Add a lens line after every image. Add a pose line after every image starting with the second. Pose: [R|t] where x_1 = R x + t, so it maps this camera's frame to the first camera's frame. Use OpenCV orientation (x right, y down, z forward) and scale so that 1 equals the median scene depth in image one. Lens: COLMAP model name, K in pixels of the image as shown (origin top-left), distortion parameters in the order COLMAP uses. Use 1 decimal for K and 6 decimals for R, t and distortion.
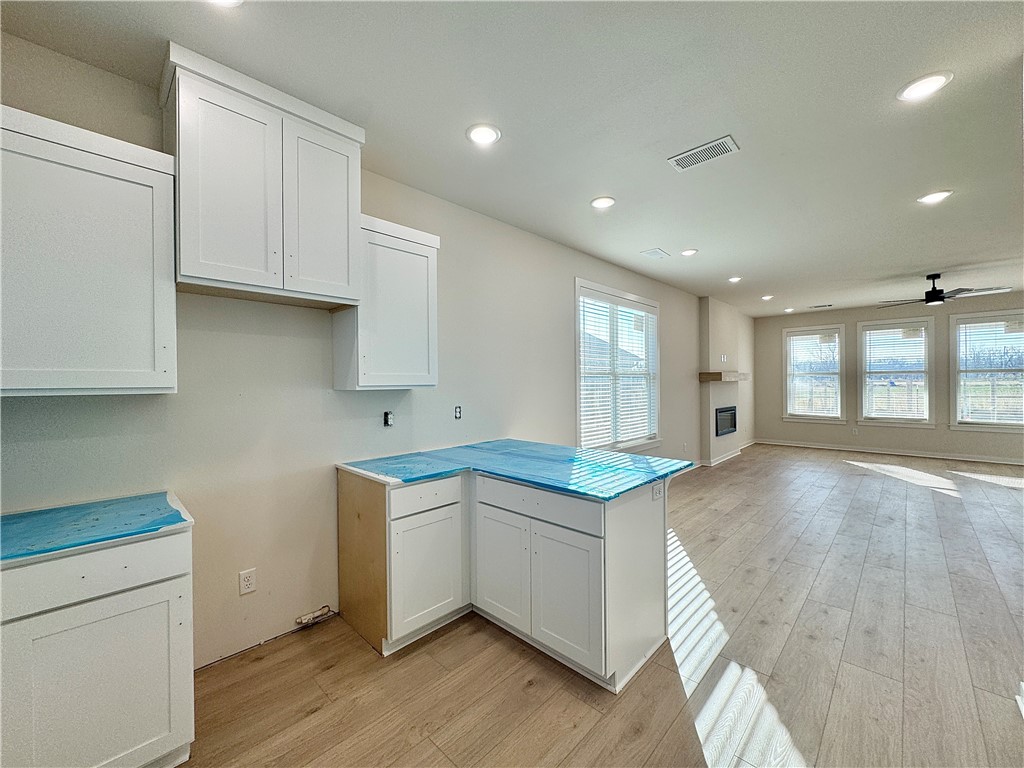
lens RADIAL K [[409.0, 0, 511.5], [0, 409.0, 384.8], [0, 0, 1]] dist [-0.003874, 0.000702]
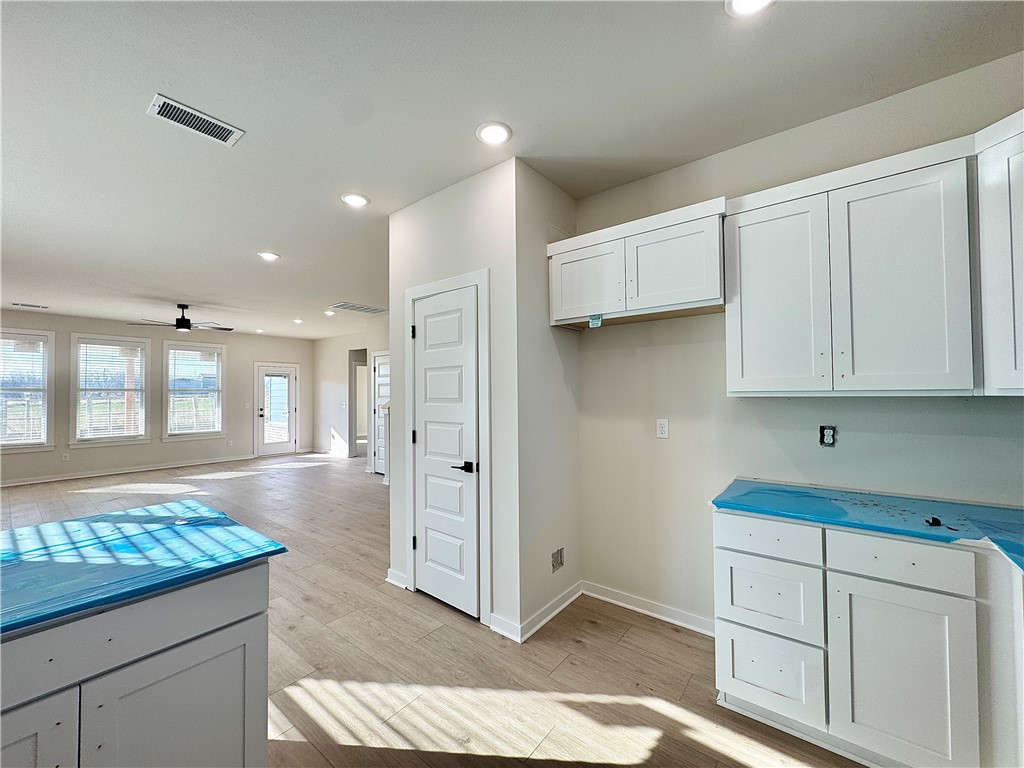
lens RADIAL K [[409.0, 0, 511.5], [0, 409.0, 384.8], [0, 0, 1]] dist [-0.003874, 0.000702]
pose [[-0.102826, 0.032027, 0.994184, -0.150188], [0.014134, 0.999428, -0.030734, 0.000685], [-0.994599, 0.010892, -0.103220, 0.172526]]
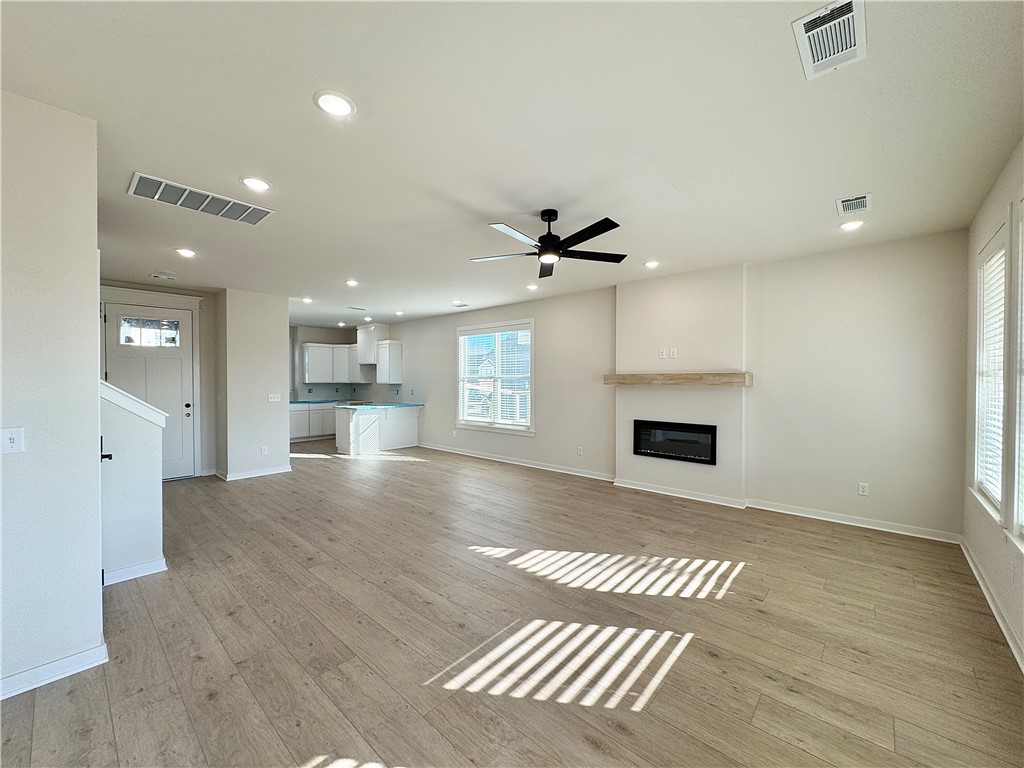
lens RADIAL K [[409.0, 0, 511.5], [0, 409.0, 384.8], [0, 0, 1]] dist [-0.003874, 0.000702]
pose [[0.042785, 0.022748, -0.998825, 1.343361], [-0.006259, 0.999727, 0.022501, -0.026809], [0.999065, 0.005289, 0.042916, 0.759488]]
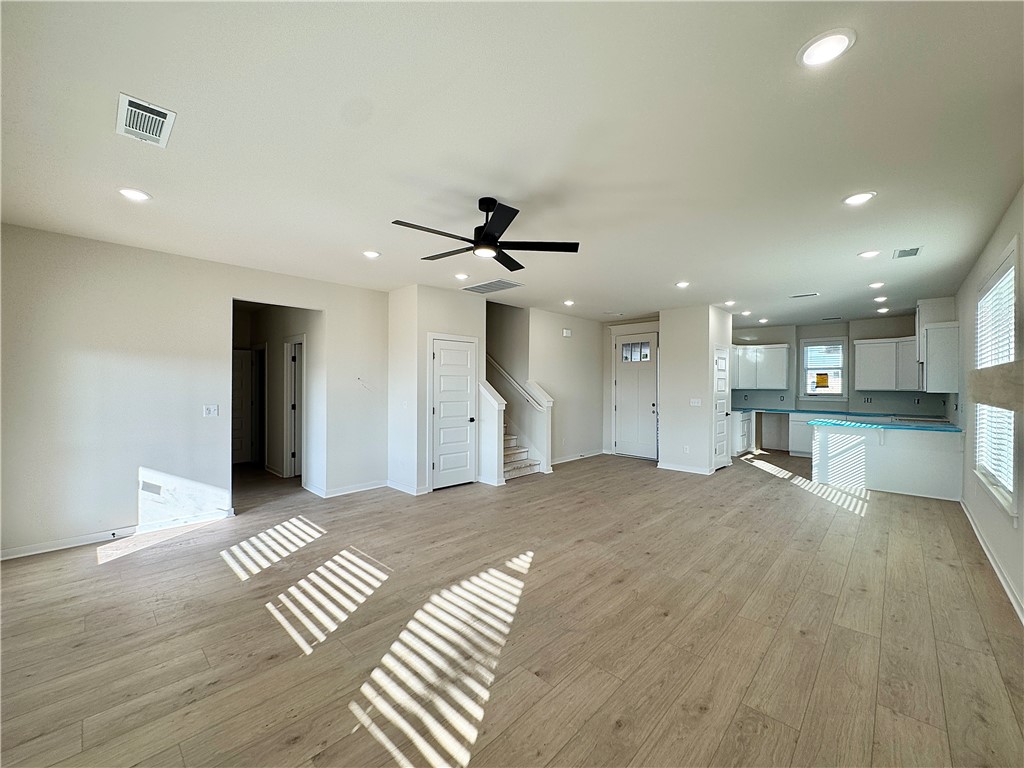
lens RADIAL K [[409.0, 0, 511.5], [0, 409.0, 384.8], [0, 0, 1]] dist [-0.003874, 0.000702]
pose [[-0.999895, 0.005816, -0.013248, 0.835147], [0.005731, 0.999963, 0.006430, -0.024530], [0.013285, 0.006354, -0.999892, 1.270150]]
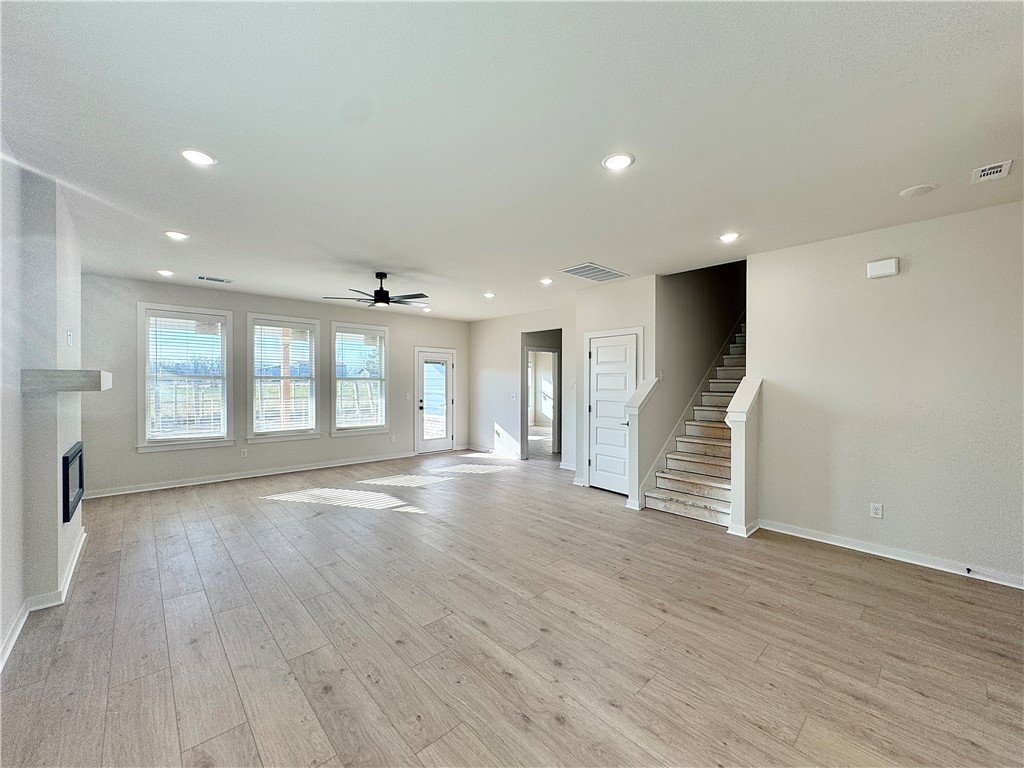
lens RADIAL K [[409.0, 0, 511.5], [0, 409.0, 384.8], [0, 0, 1]] dist [-0.003874, 0.000702]
pose [[0.054360, 0.003744, 0.998514, 0.114420], [0.001171, 0.999992, -0.003813, -0.013742], [-0.998521, 0.001377, 0.054355, 0.543636]]
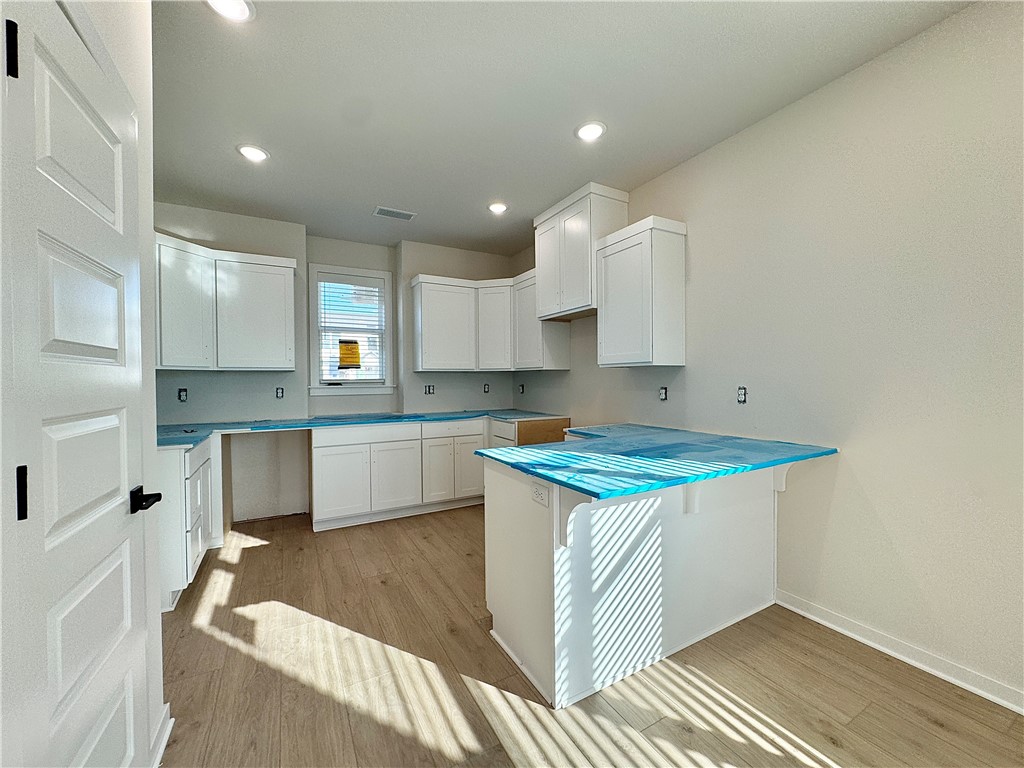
lens RADIAL K [[409.0, 0, 511.5], [0, 409.0, 384.8], [0, 0, 1]] dist [-0.003874, 0.000702]
pose [[-0.287805, 0.027395, -0.957297, 0.362746], [0.007311, 0.999625, 0.026408, 0.011496], [0.957661, 0.000601, -0.287897, 0.384320]]
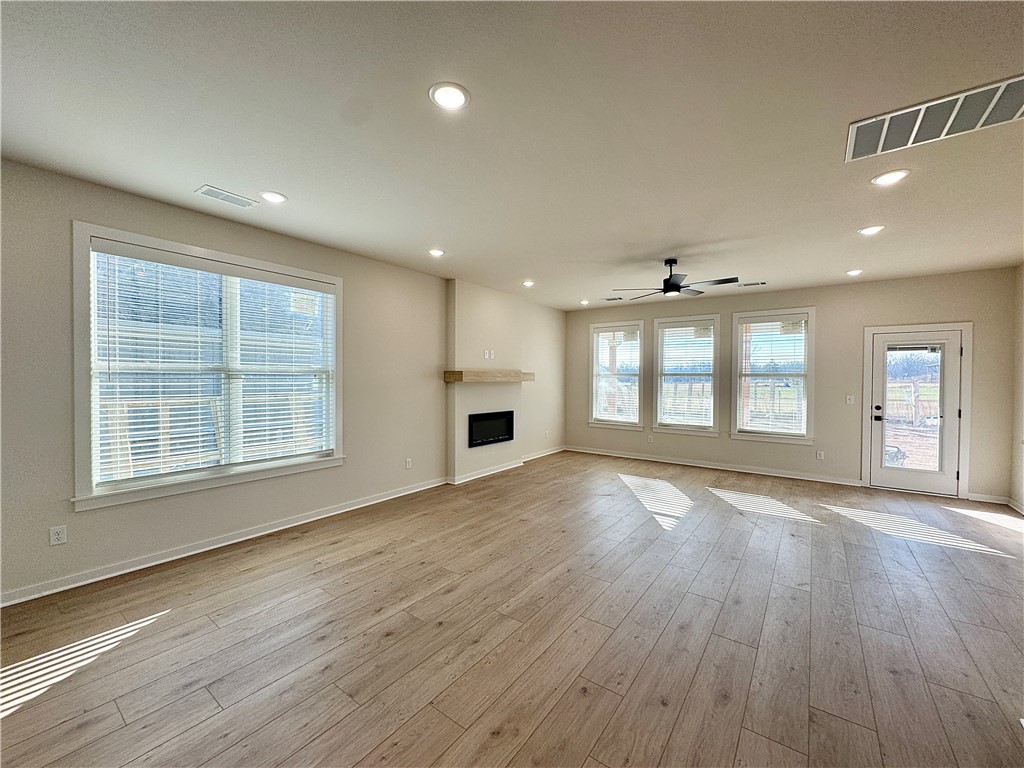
lens RADIAL K [[409.0, 0, 511.5], [0, 409.0, 384.8], [0, 0, 1]] dist [-0.003874, 0.000702]
pose [[0.990790, 0.014085, 0.134670, 0.493719], [-0.015517, 0.999834, 0.009590, -0.012221], [-0.134512, -0.011591, 0.990844, 0.168496]]
